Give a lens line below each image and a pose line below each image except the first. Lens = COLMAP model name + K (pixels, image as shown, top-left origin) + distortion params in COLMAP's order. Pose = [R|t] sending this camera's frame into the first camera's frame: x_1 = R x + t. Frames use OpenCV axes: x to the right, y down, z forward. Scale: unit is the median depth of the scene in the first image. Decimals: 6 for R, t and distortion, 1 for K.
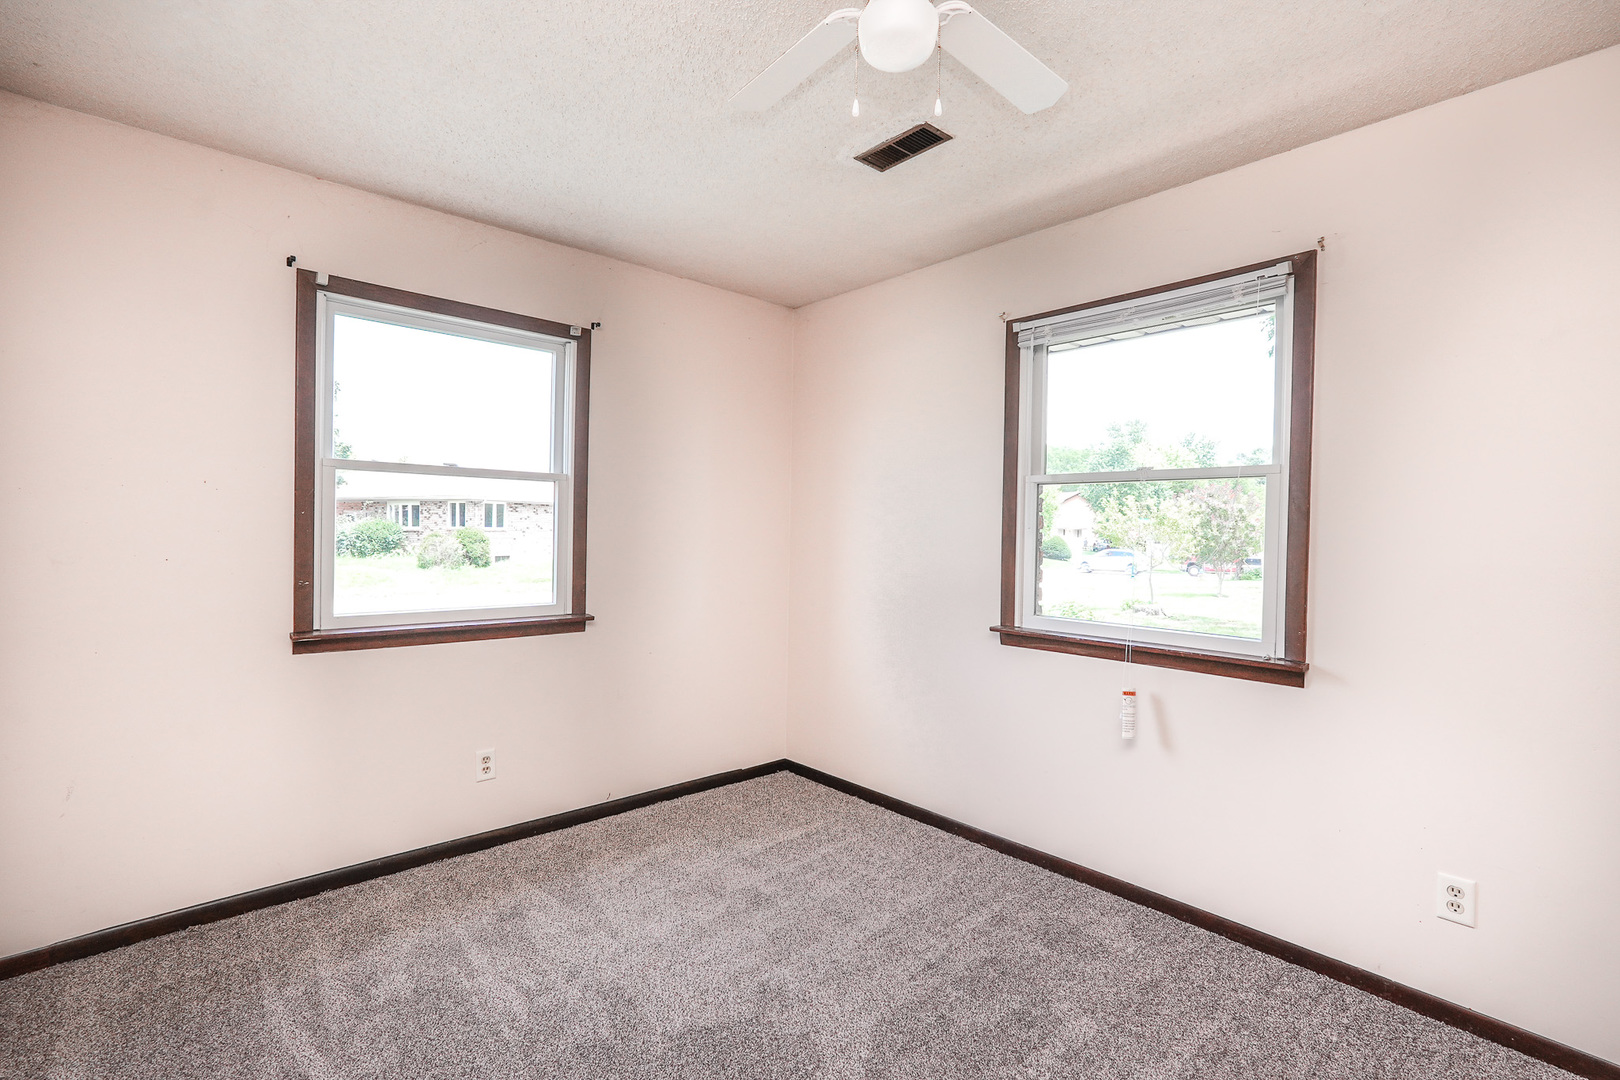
lens RADIAL K [[738.7, 0, 727.8], [0, 738.7, 544.2], [0, 0, 1]] dist [0.034227, 0.011254]
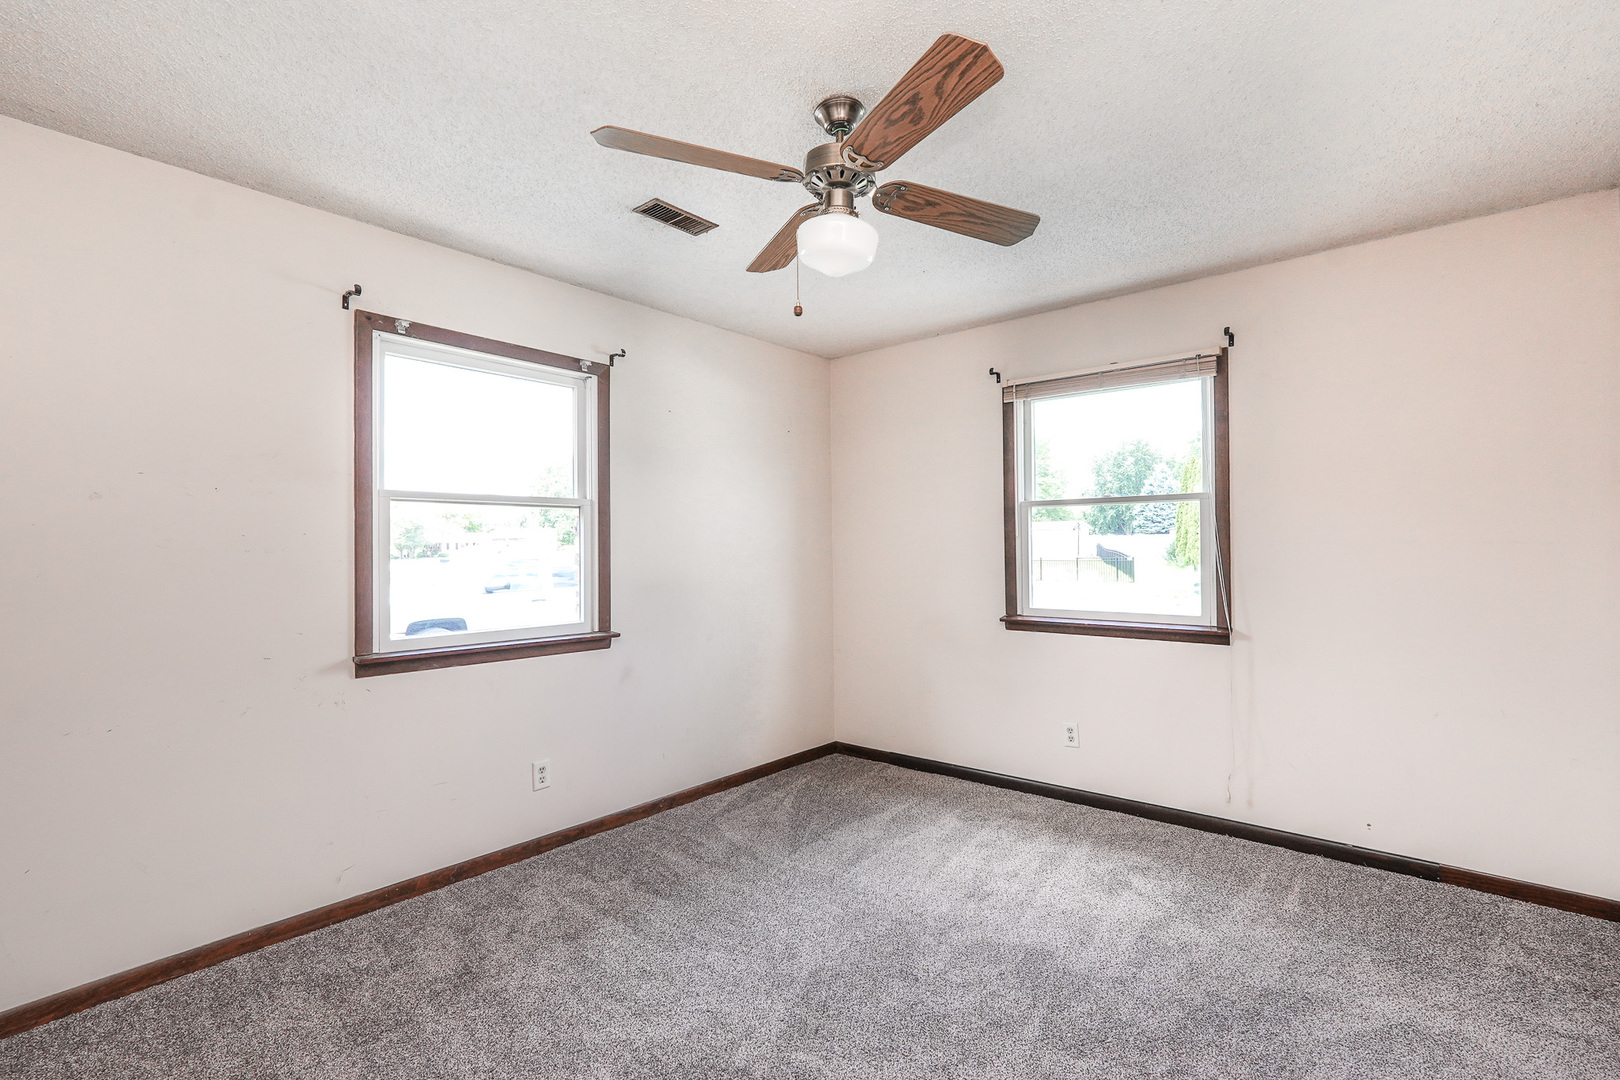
lens RADIAL K [[739.9, 0, 807.4], [0, 739.9, 541.5], [0, 0, 1]] dist [-0.021674, 0.011443]
pose [[0.980782, -0.021841, 0.193881, -0.144138], [0.027266, 0.999307, -0.025356, 0.000410], [-0.193193, 0.030155, 0.980697, -0.113851]]
